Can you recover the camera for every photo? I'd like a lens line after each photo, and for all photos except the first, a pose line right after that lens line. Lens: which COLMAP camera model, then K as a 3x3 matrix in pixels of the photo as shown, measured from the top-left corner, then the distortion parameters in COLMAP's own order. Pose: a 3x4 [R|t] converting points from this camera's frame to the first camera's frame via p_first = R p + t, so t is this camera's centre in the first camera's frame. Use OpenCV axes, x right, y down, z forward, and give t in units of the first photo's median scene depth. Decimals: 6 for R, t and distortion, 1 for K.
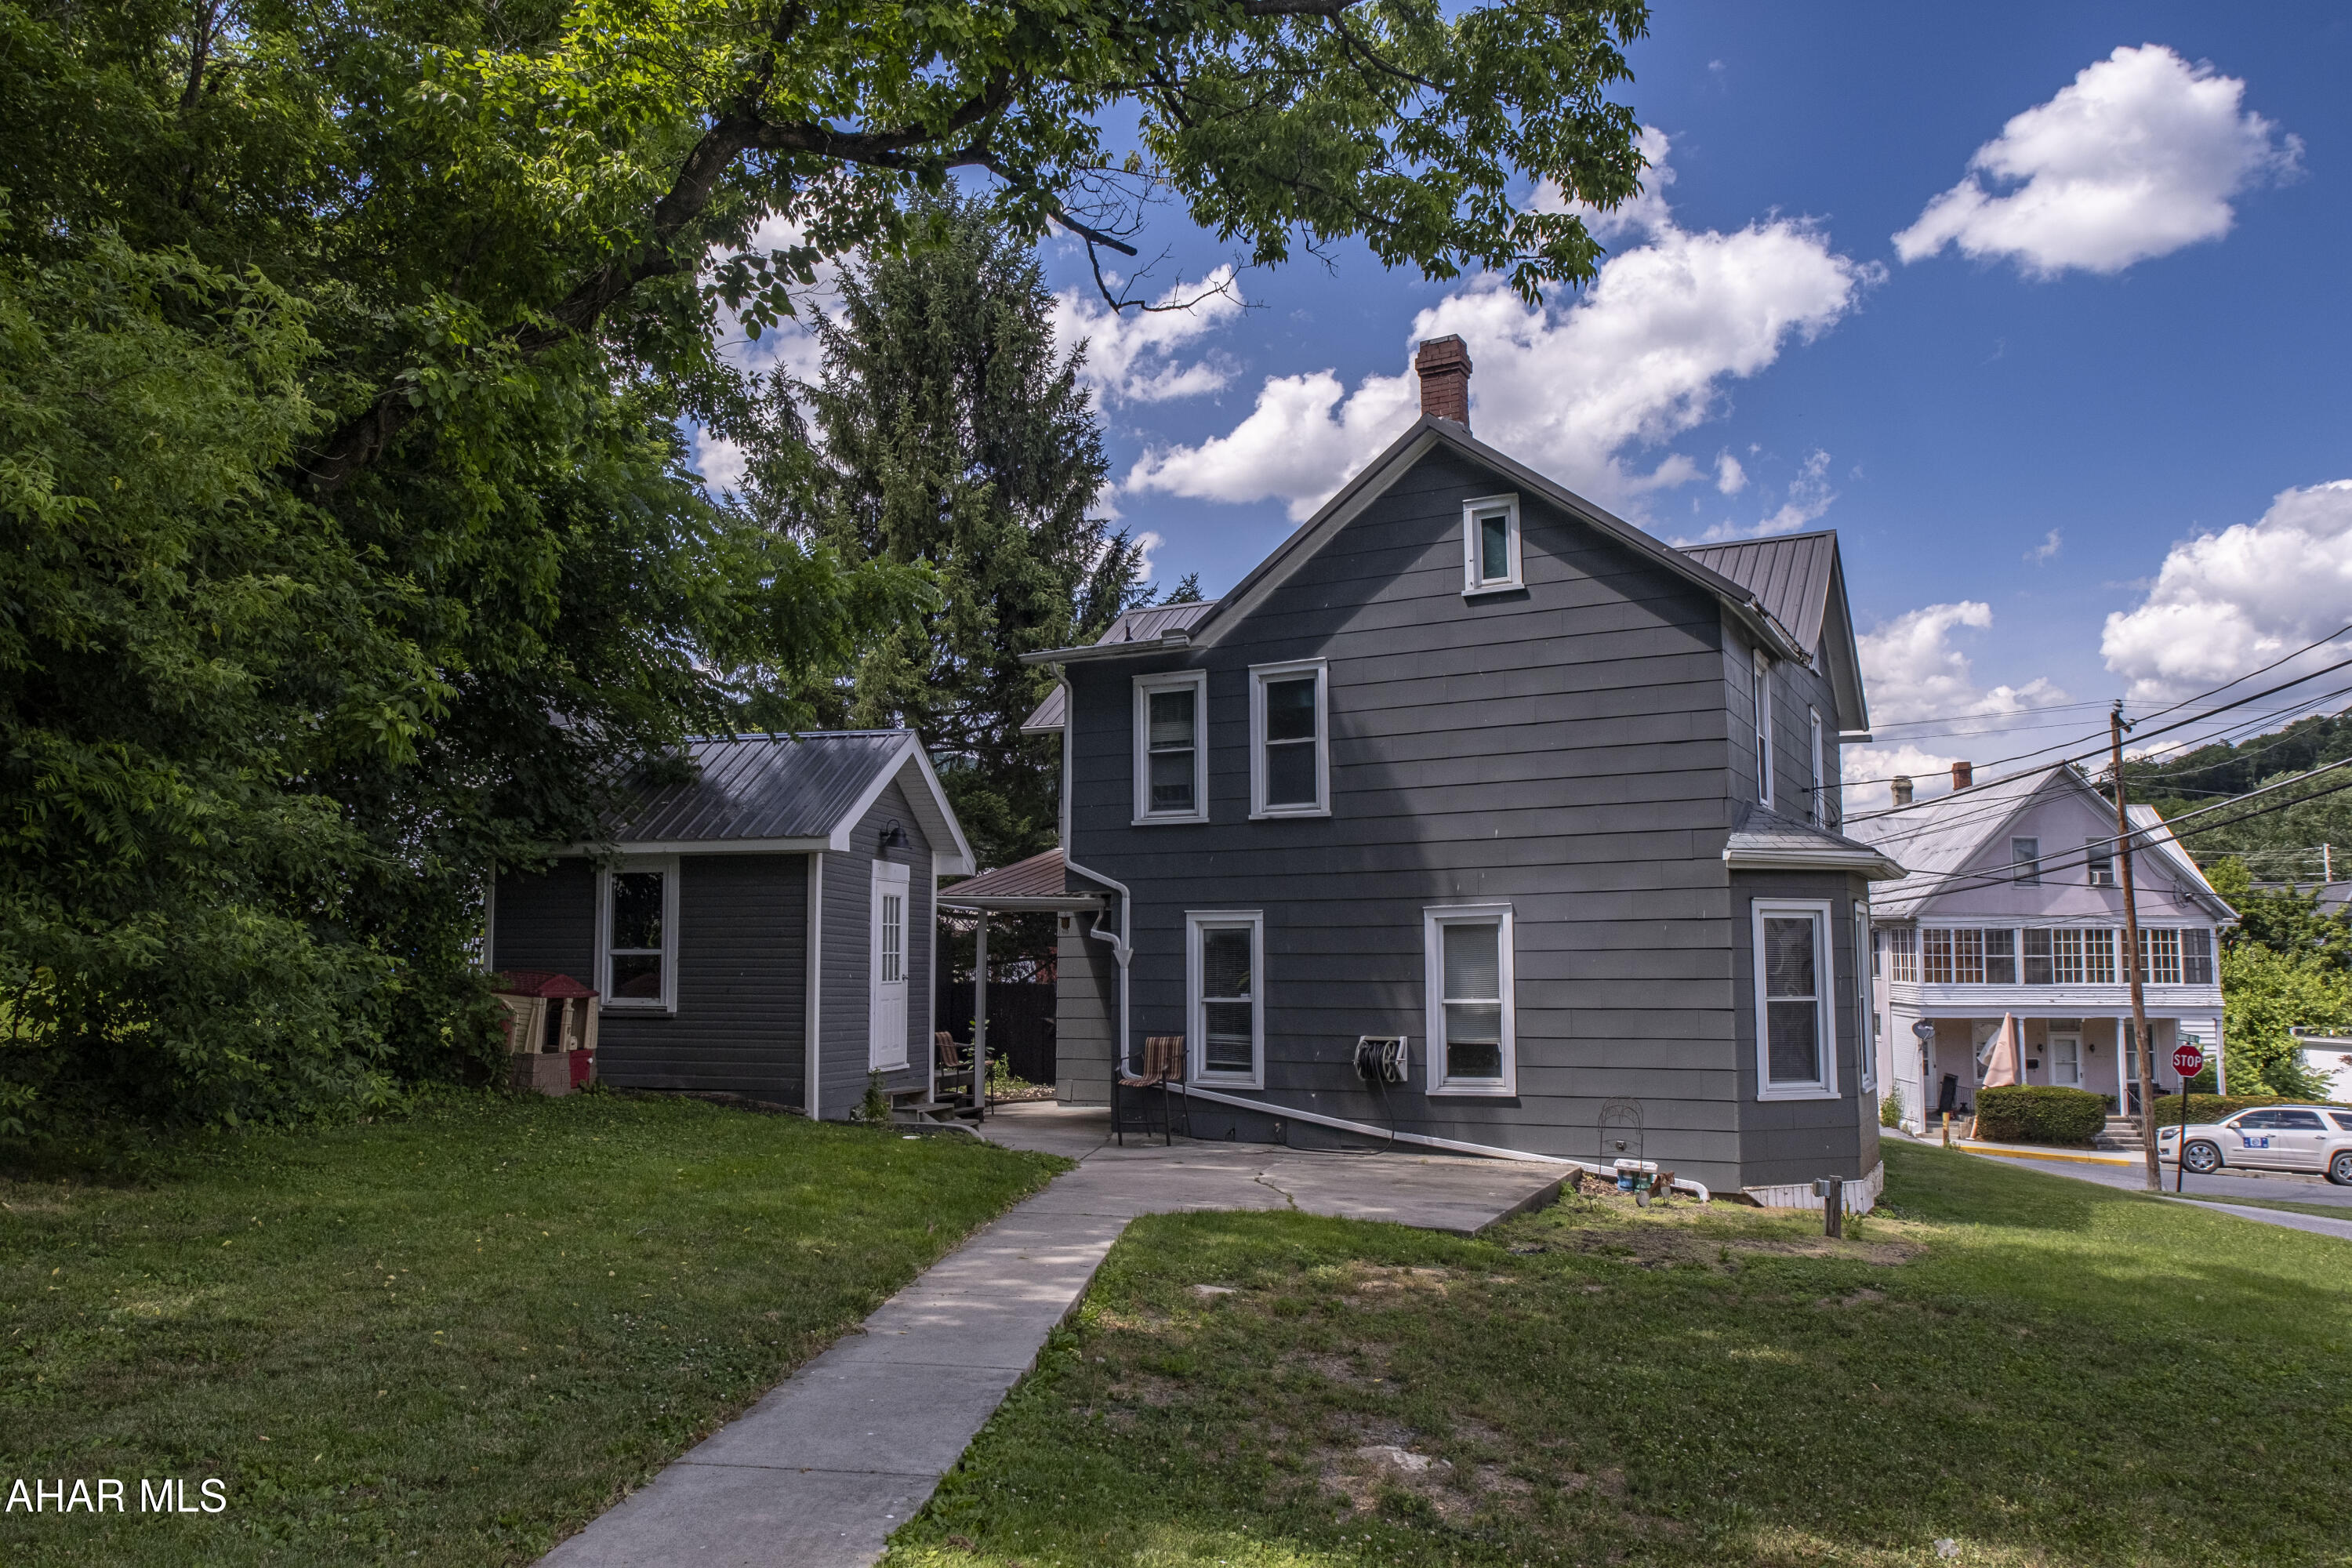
lens RADIAL K [[1682.1, 0, 1181.1], [0, 1682.1, 779.8], [0, 0, 1]] dist [-0.092897, 0.065805]
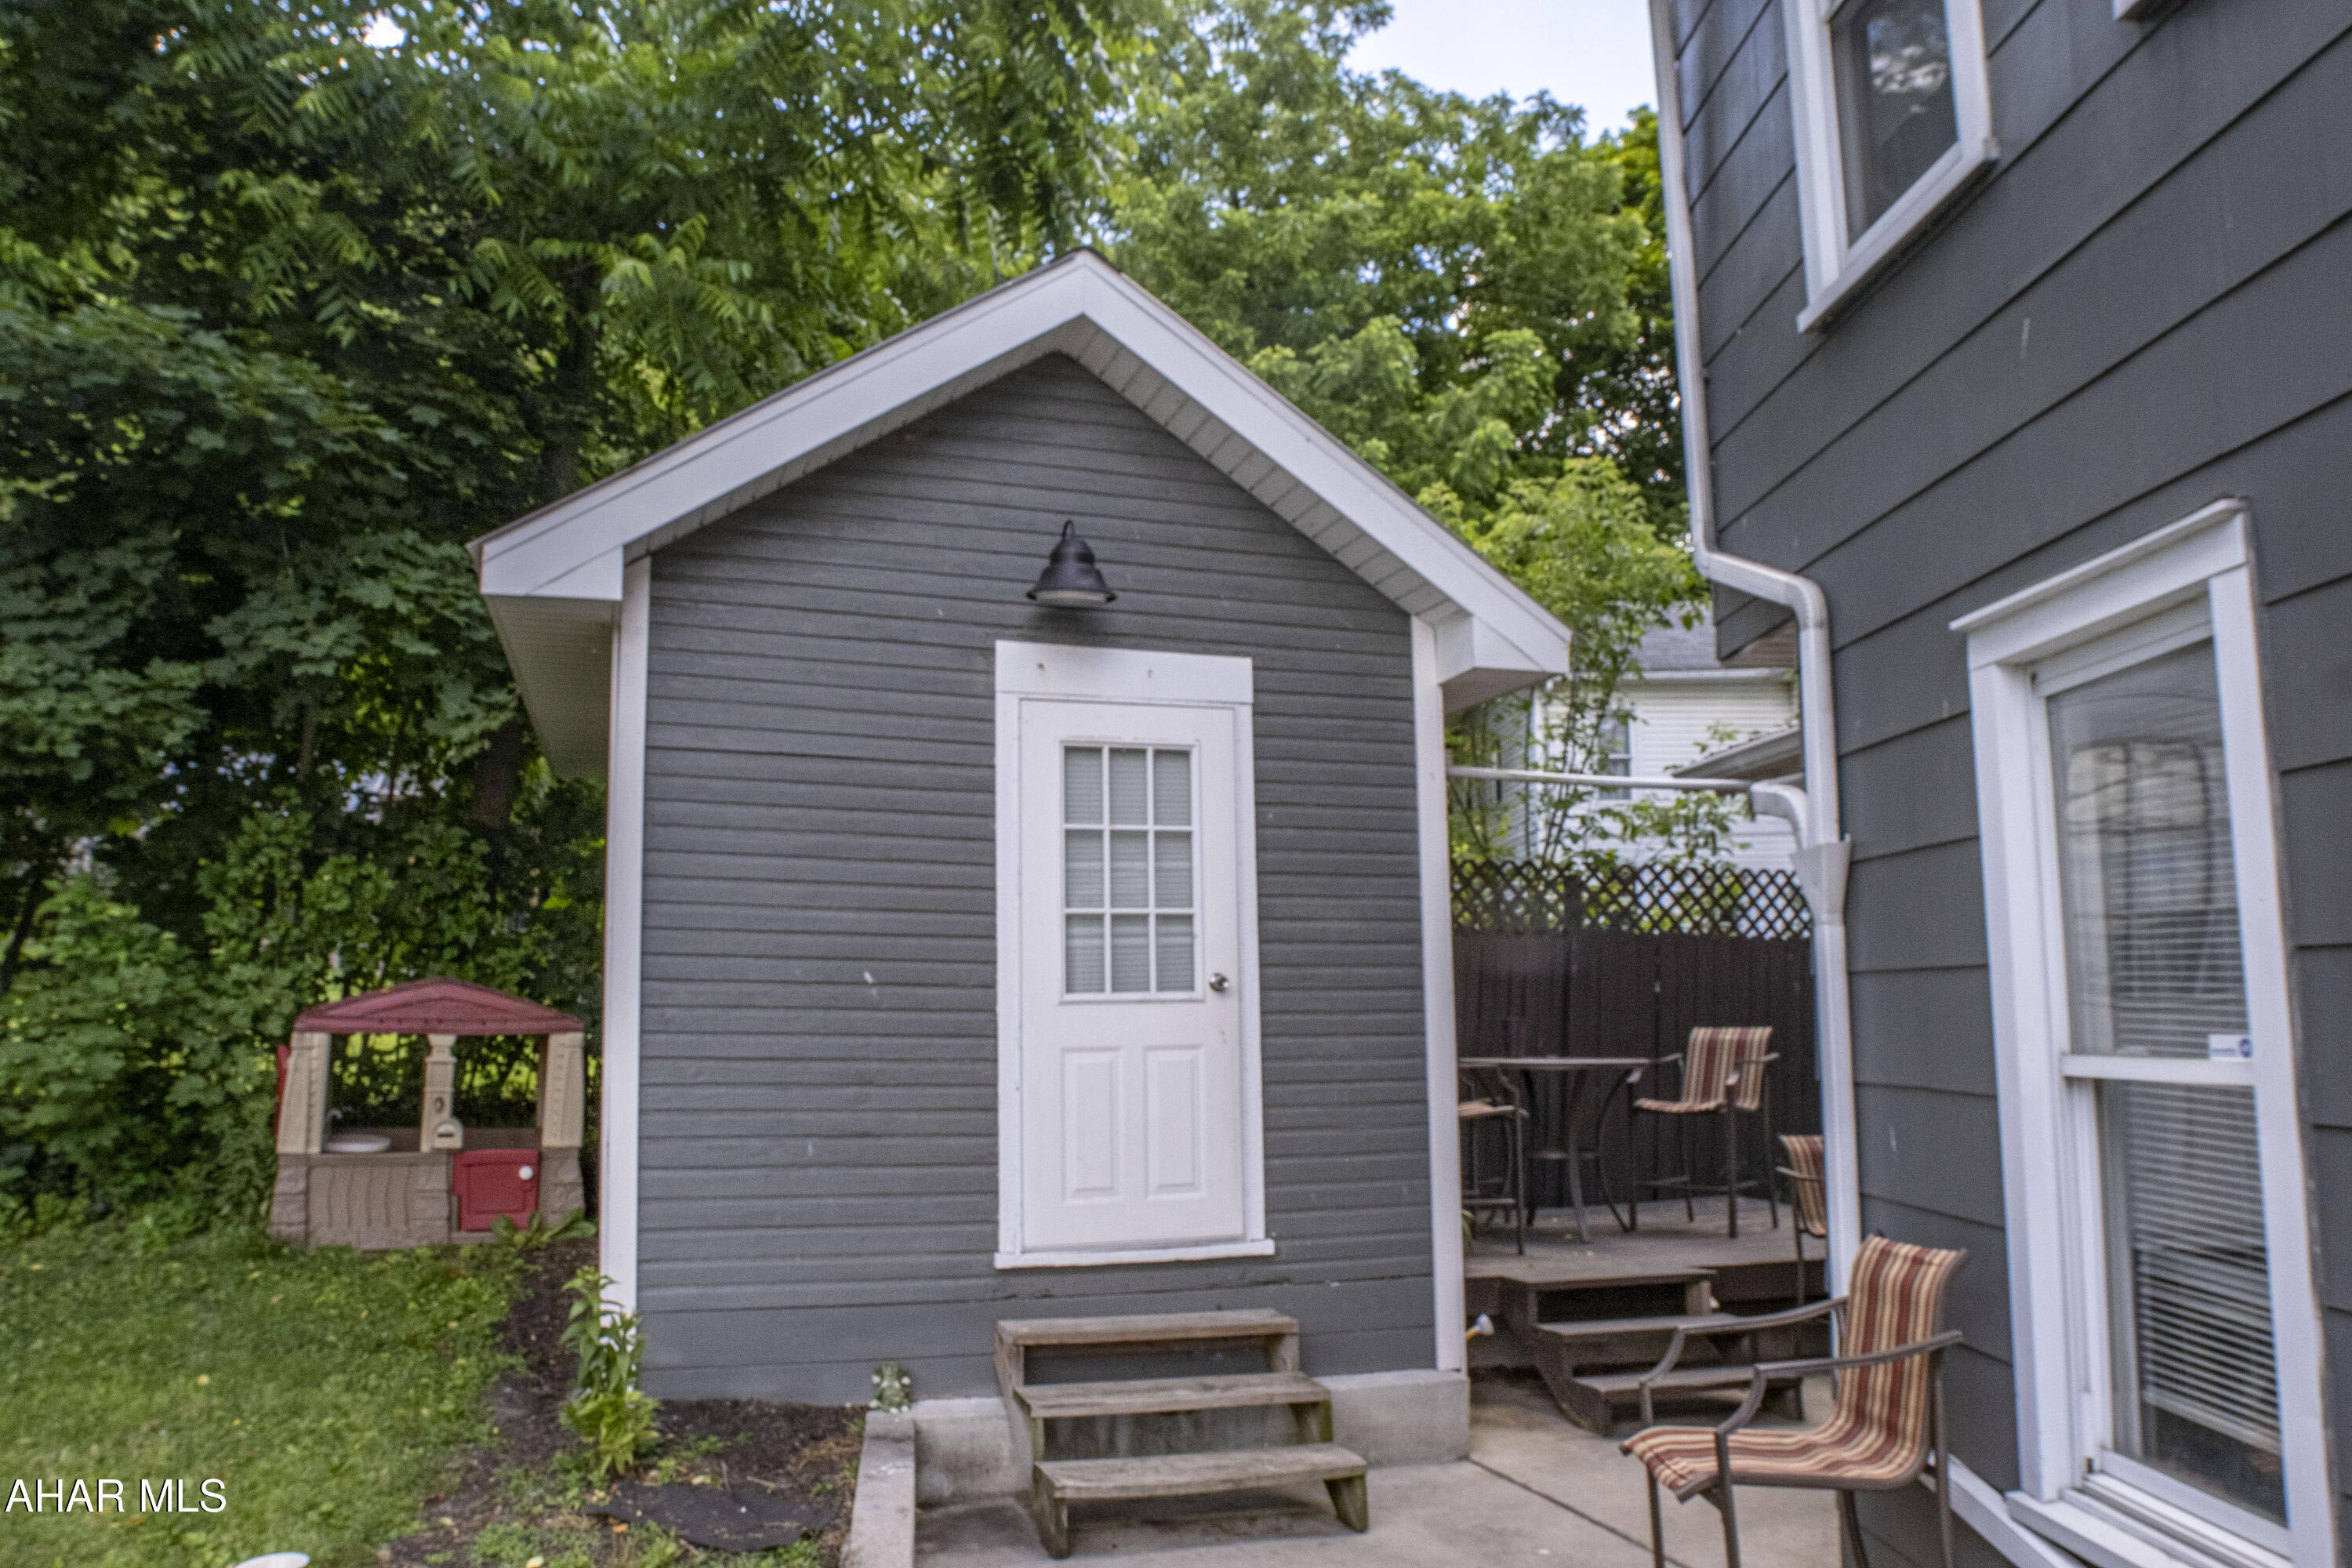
lens RADIAL K [[1682.1, 0, 1181.1], [0, 1682.1, 779.8], [0, 0, 1]] dist [-0.092897, 0.065805]
pose [[0.521626, -0.122175, -0.844381, 0.130129], [0.100398, 0.991607, -0.081456, 0.111467], [0.847246, -0.042285, 0.529515, 0.876593]]
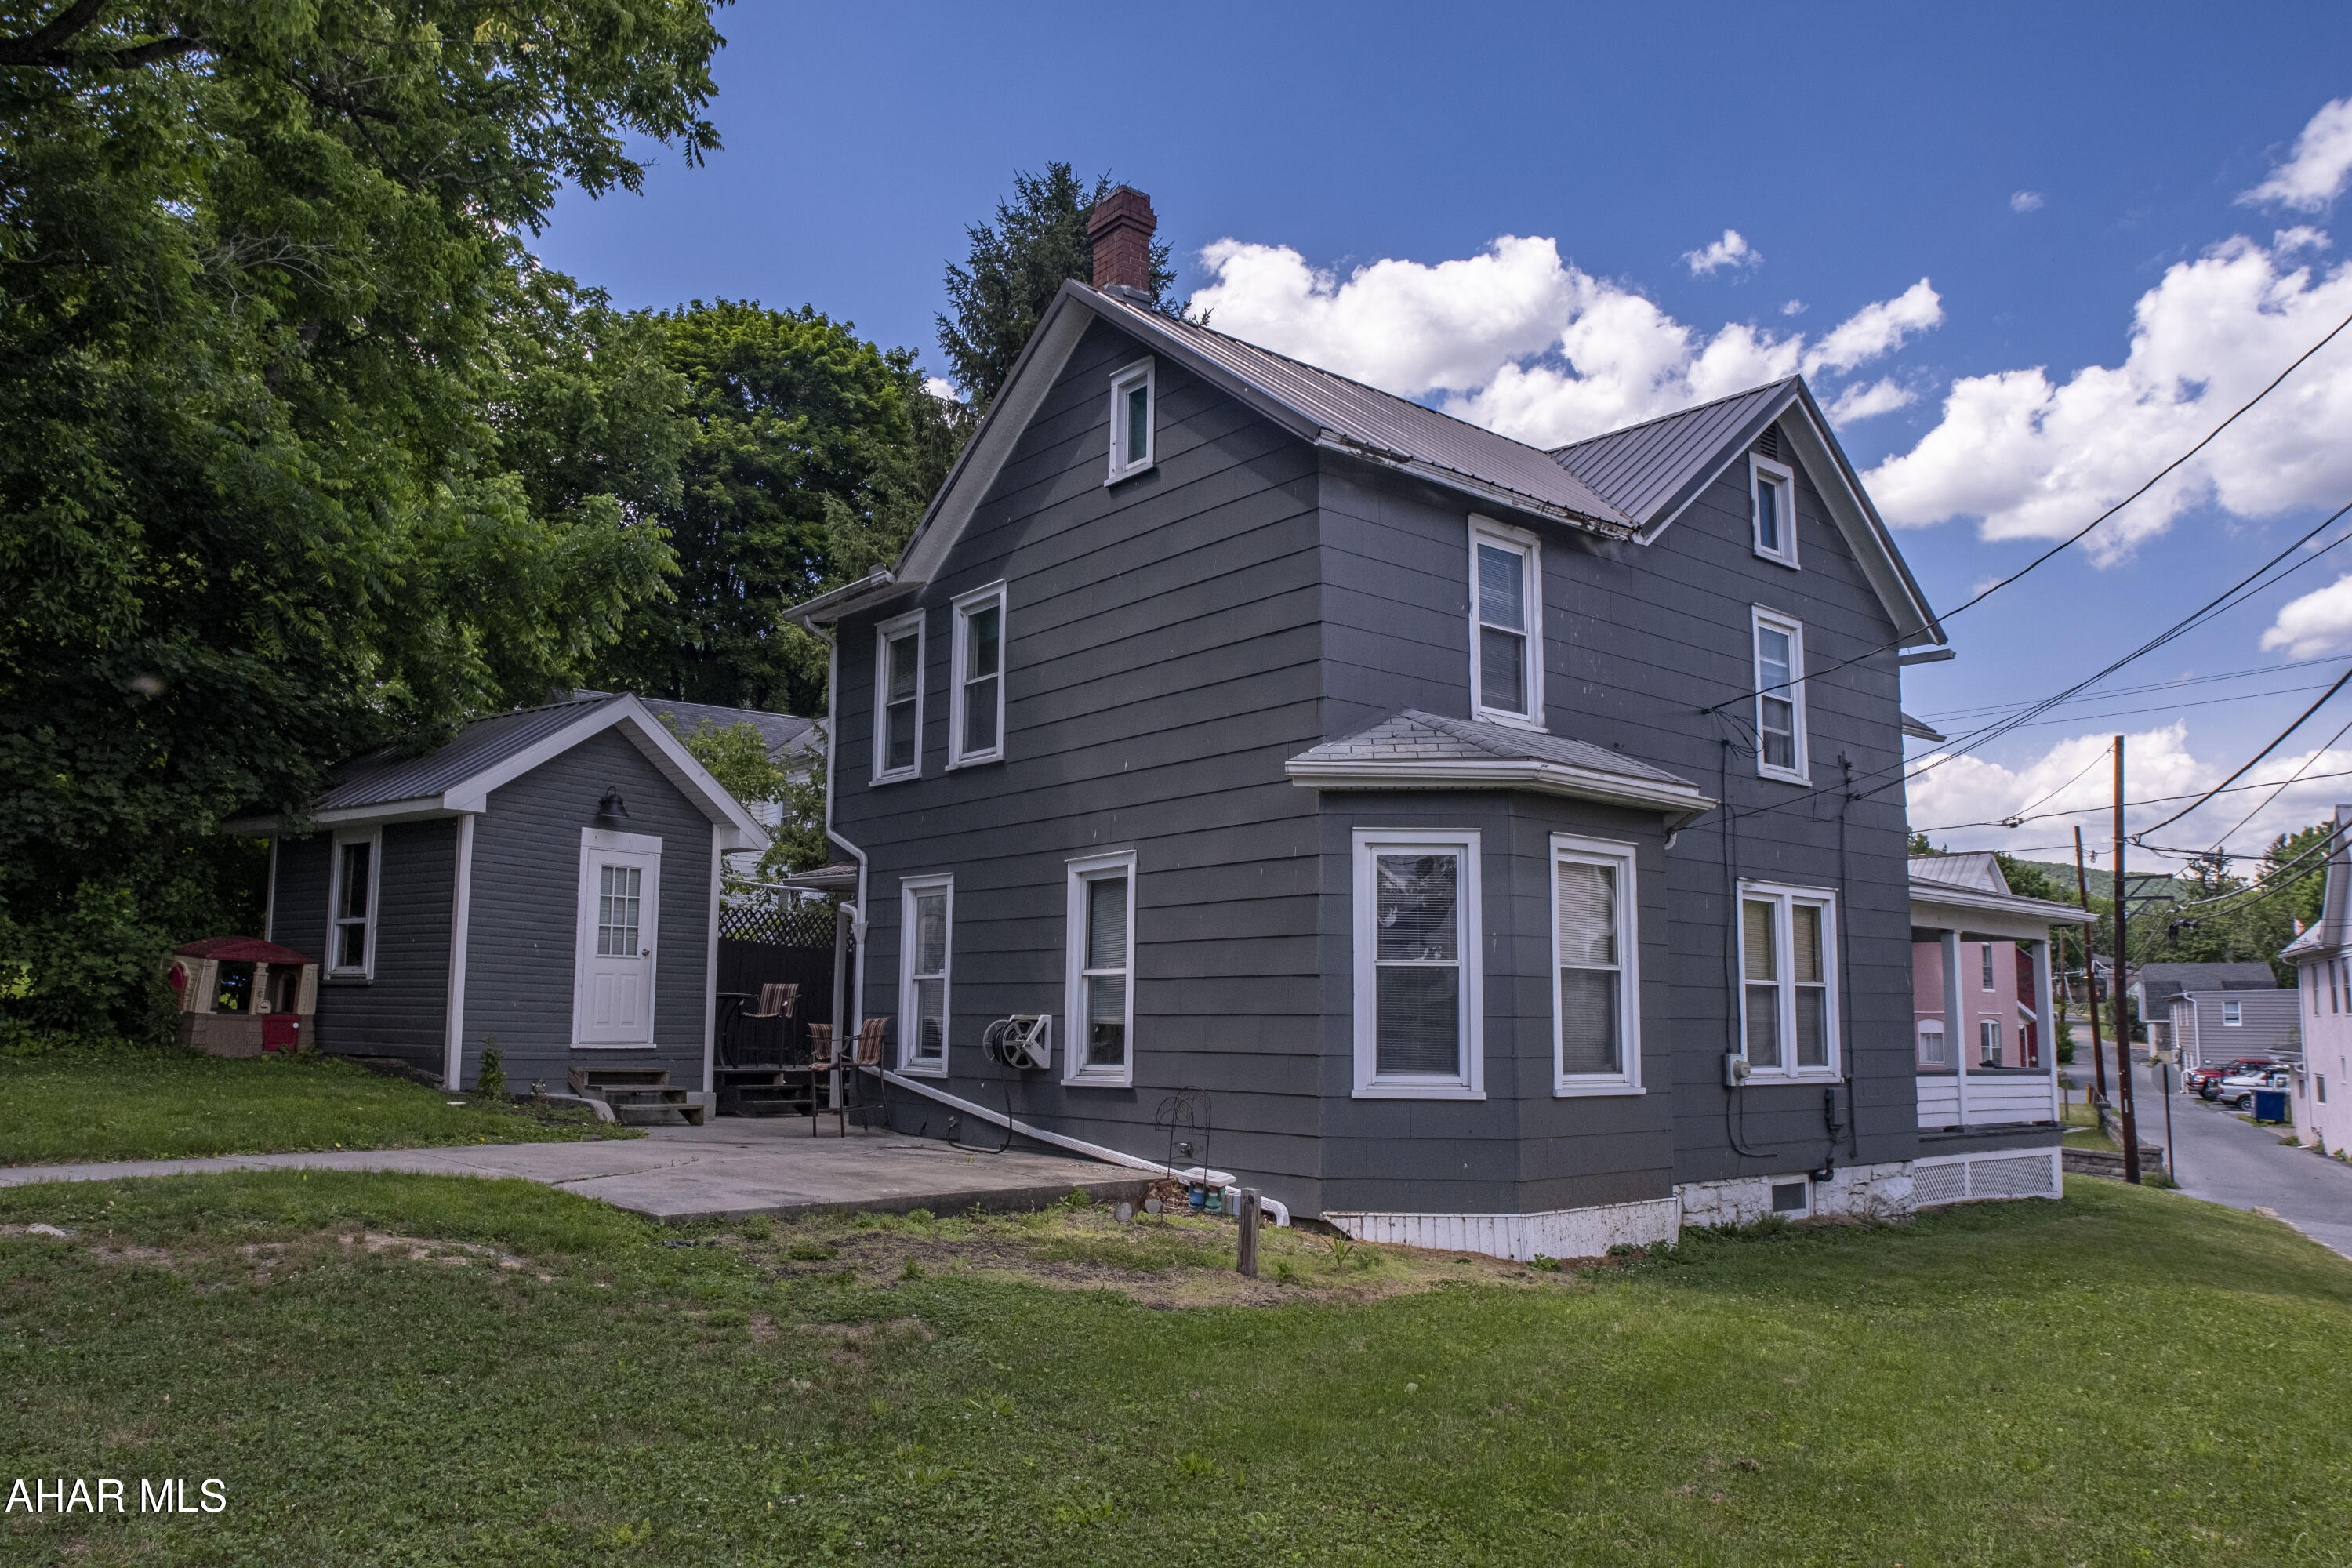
lens RADIAL K [[1682.1, 0, 1181.1], [0, 1682.1, 779.8], [0, 0, 1]] dist [-0.092897, 0.065805]
pose [[0.929538, -0.043152, -0.366192, 0.506612], [0.030724, 0.998739, -0.039702, 0.071004], [0.367444, 0.025654, 0.929692, 0.242262]]
